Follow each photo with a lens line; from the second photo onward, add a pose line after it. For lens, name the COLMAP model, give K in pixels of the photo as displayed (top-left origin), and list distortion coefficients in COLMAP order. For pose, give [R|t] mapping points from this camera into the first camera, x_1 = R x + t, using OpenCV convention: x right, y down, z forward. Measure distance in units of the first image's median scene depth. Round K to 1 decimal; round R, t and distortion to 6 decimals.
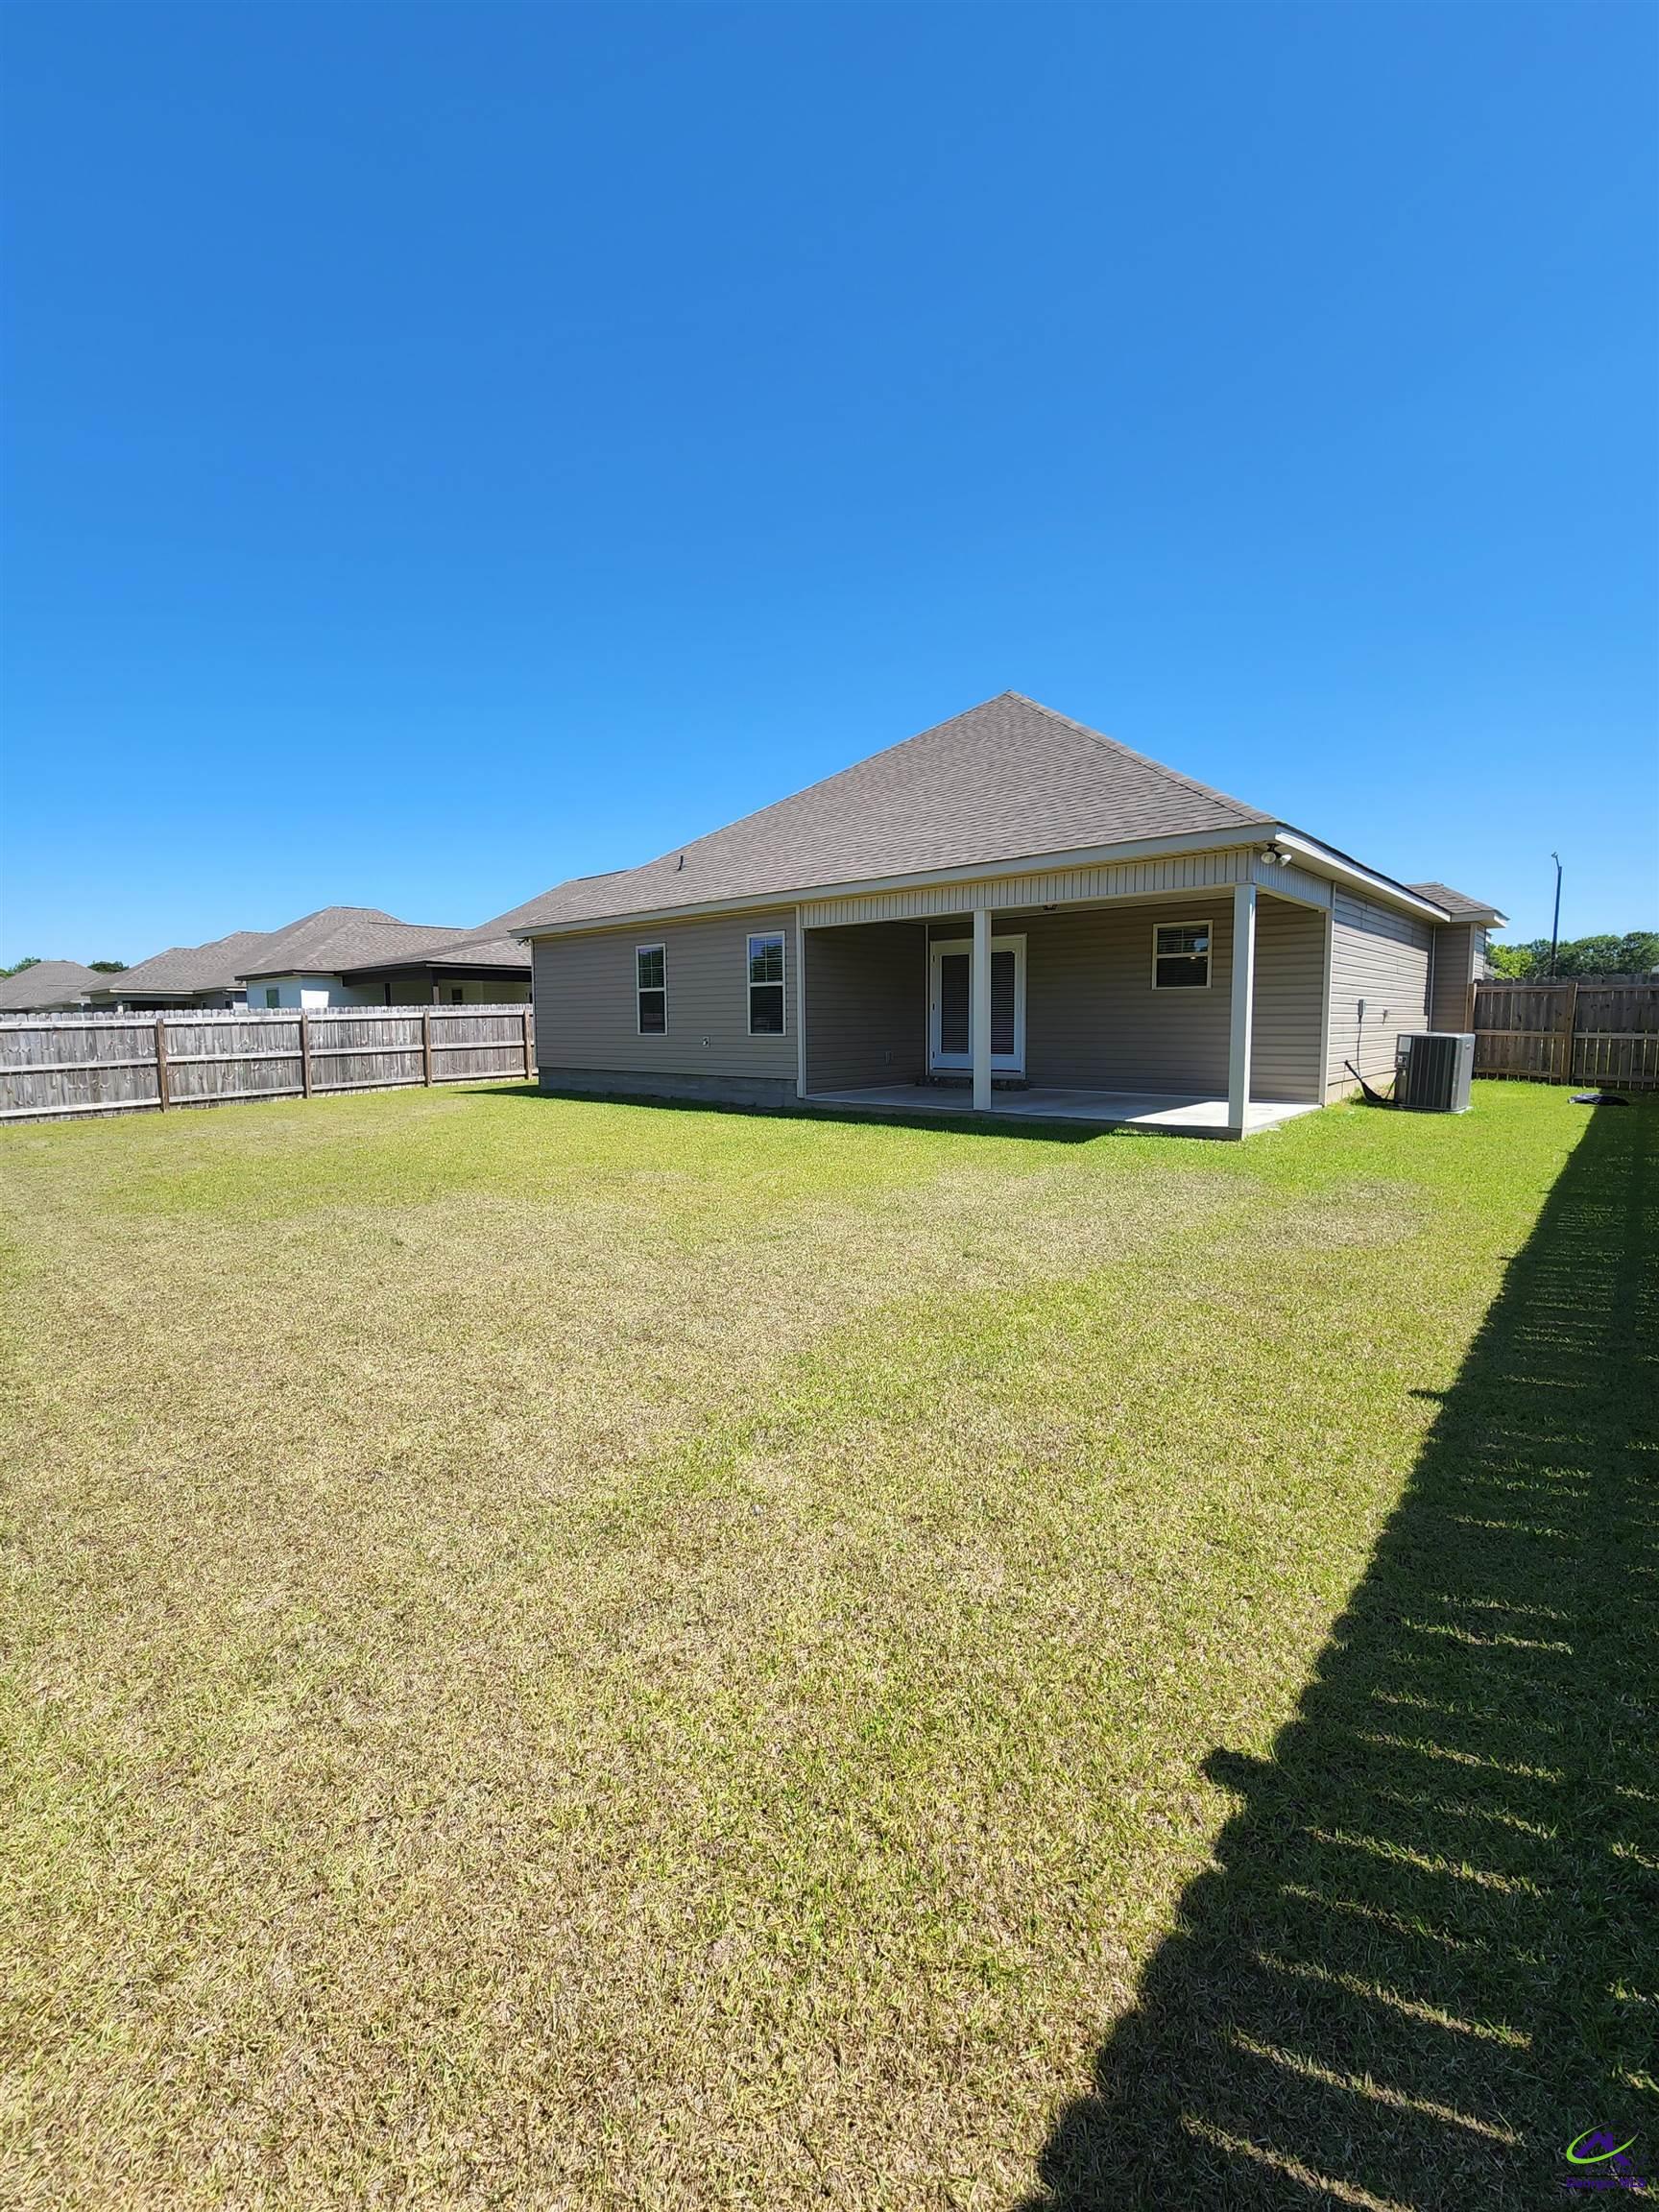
lens RADIAL K [[914.5, 0, 817.6], [0, 914.5, 1098.1], [0, 0, 1]] dist [-0.001024, -0.000069]
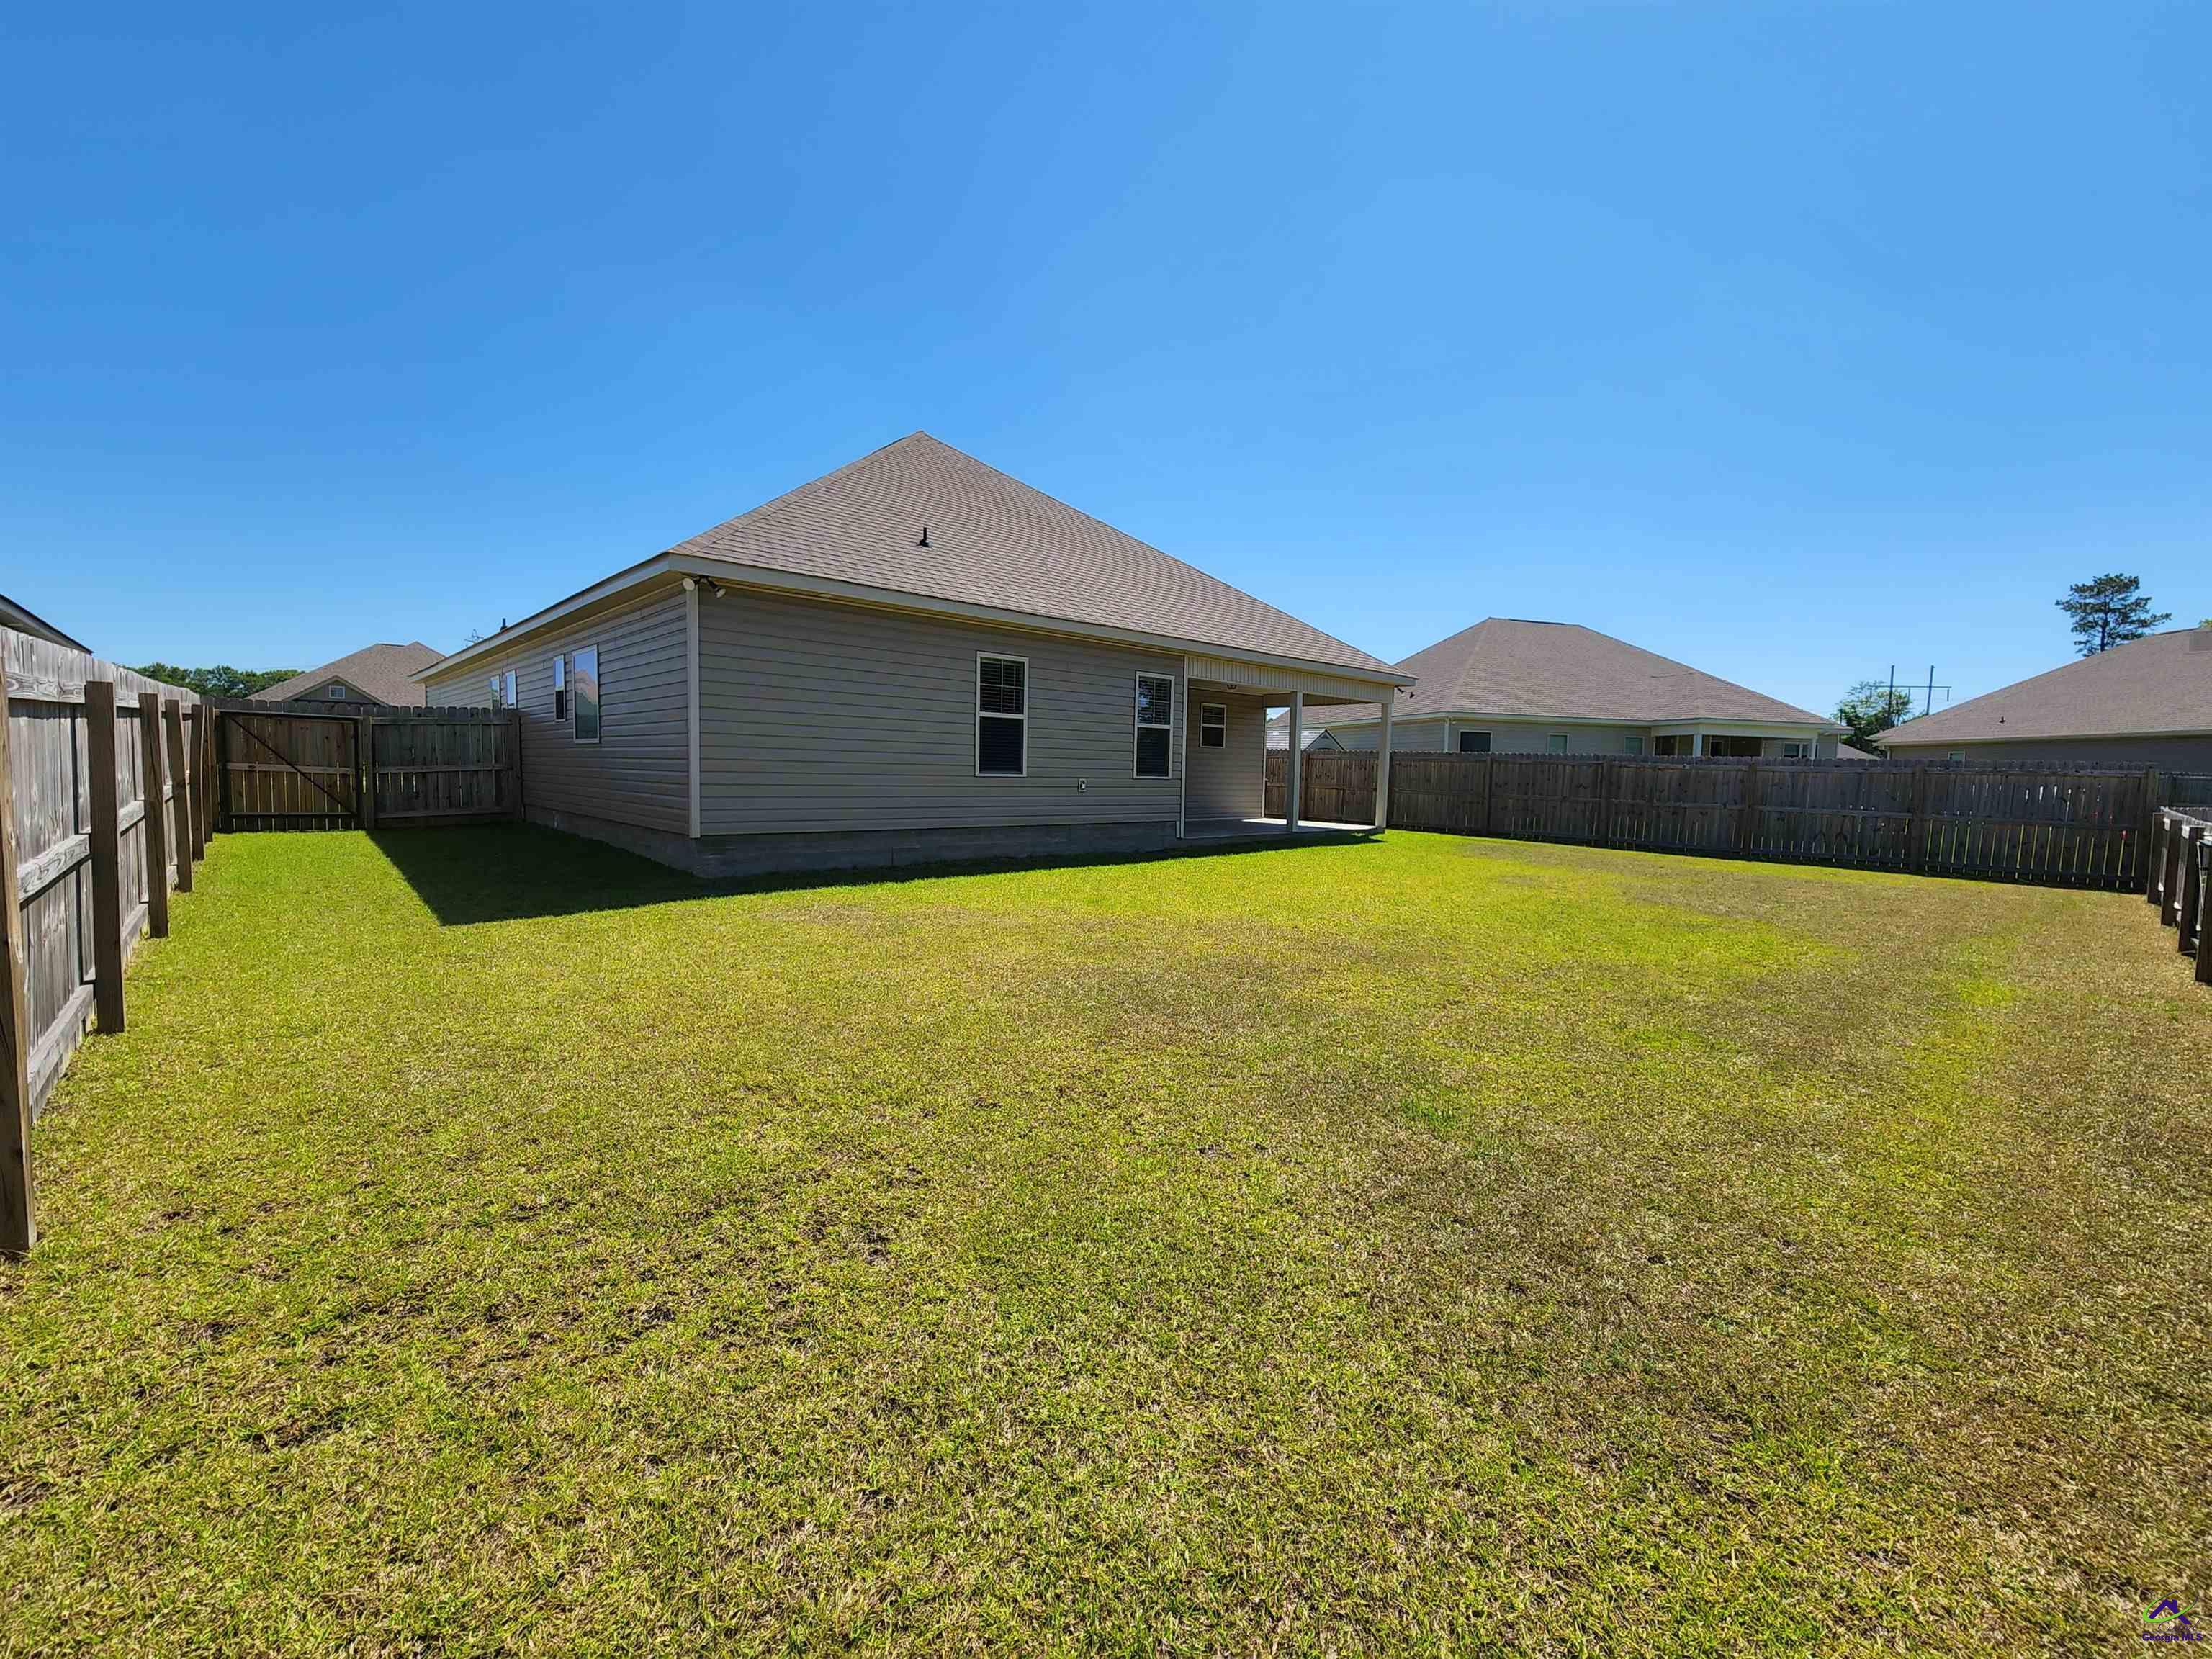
lens RADIAL K [[914.5, 0, 1093.1], [0, 914.5, 836.0], [0, 0, 1]] dist [-0.001024, -0.000069]
pose [[0.097779, -0.057229, 0.993561, -0.953443], [0.060773, 0.996825, 0.051436, -0.056369], [-0.993351, 0.055352, 0.100947, 0.889685]]
